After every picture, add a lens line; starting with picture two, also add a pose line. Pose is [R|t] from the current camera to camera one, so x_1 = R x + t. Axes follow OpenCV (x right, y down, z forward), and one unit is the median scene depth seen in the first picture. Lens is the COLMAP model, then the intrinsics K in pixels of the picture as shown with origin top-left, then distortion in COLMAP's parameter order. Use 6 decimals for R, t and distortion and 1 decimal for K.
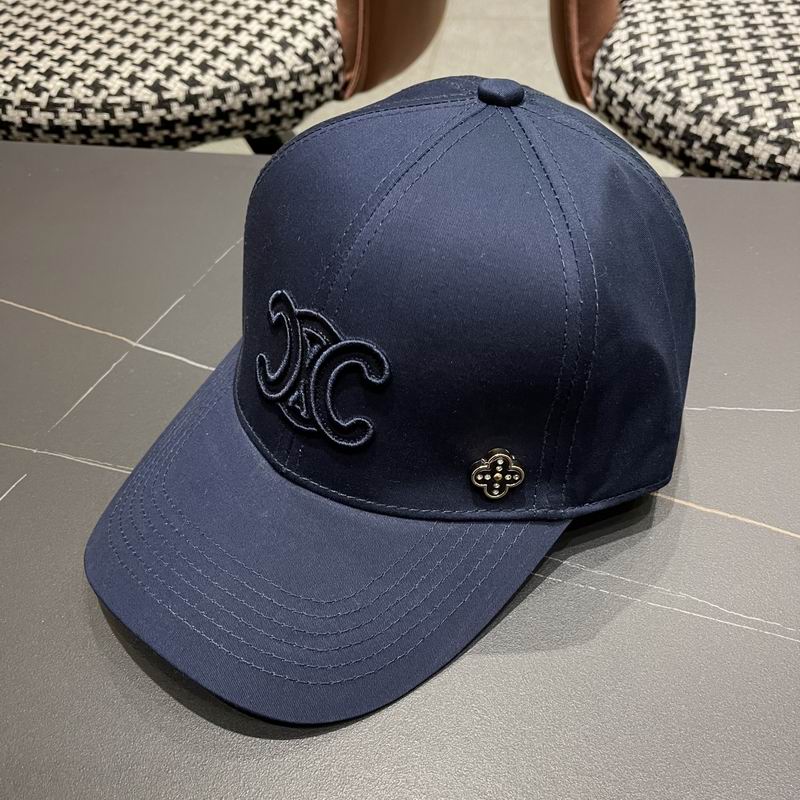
lens RADIAL K [[833.7, 0, 412.8], [0, 833.7, 417.5], [0, 0, 1]] dist [0.011766, 0.000000]
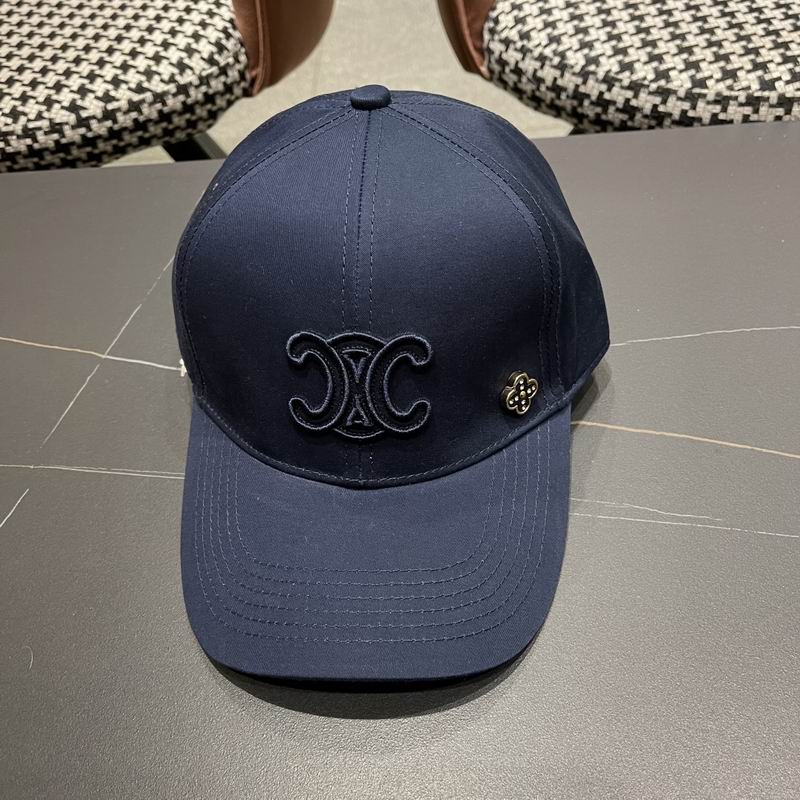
lens RADIAL K [[833.7, 0, 402.2], [0, 833.7, 406.5], [0, 0, 1]] dist [0.011766, 0.000000]
pose [[0.987749, -0.143050, 0.062353, -0.020572], [0.141208, 0.989428, 0.033044, -0.003642], [-0.066421, -0.023834, 0.997507, -0.073433]]
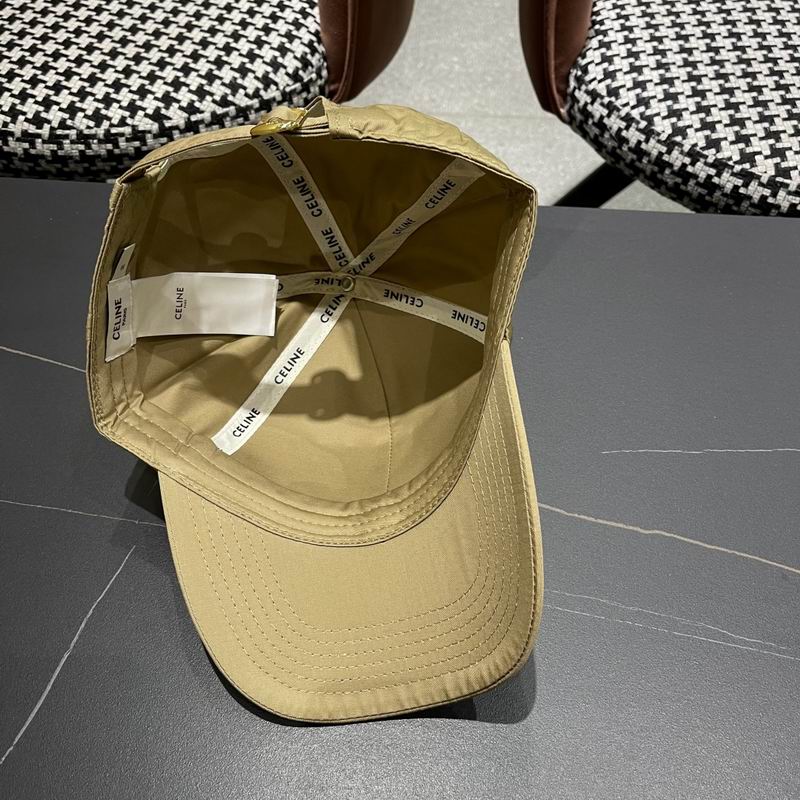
lens RADIAL K [[833.7, 0, 401.8], [0, 833.7, 407.1], [0, 0, 1]] dist [0.011766, 0.000000]
pose [[0.994357, -0.053799, 0.091427, -0.119546], [0.042064, 0.991169, 0.125759, -0.155537], [-0.097385, -0.121204, 0.987839, -0.092071]]
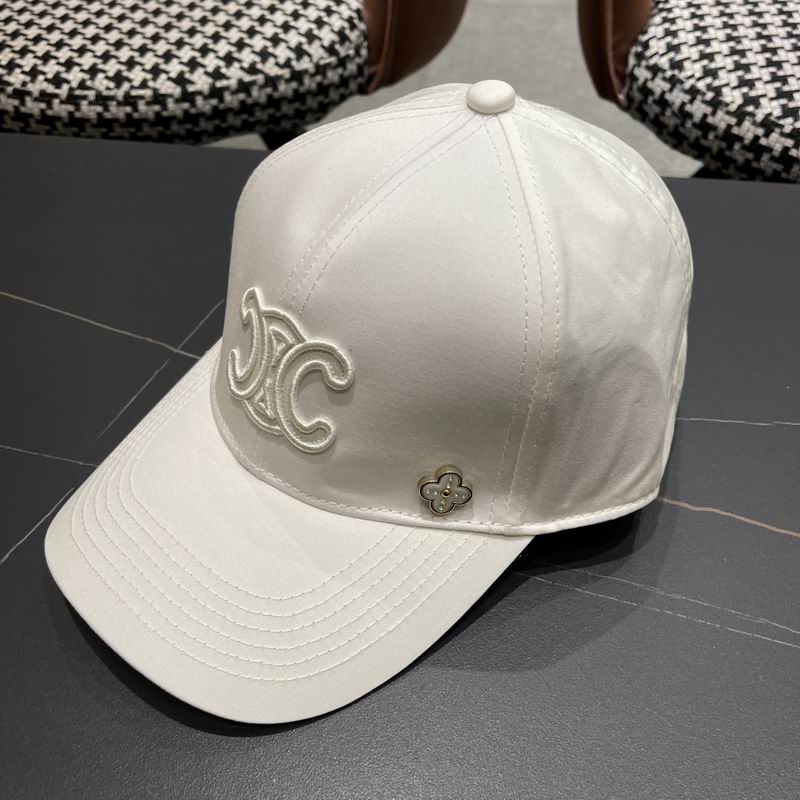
lens RADIAL K [[833.7, 0, 401.5], [0, 833.7, 417.2], [0, 0, 1]] dist [0.011766, 0.000000]
pose [[0.999900, 0.006133, 0.012780, -0.059255], [-0.006344, 0.999843, 0.016530, -0.020177], [-0.012677, -0.016609, 0.999782, 0.017825]]
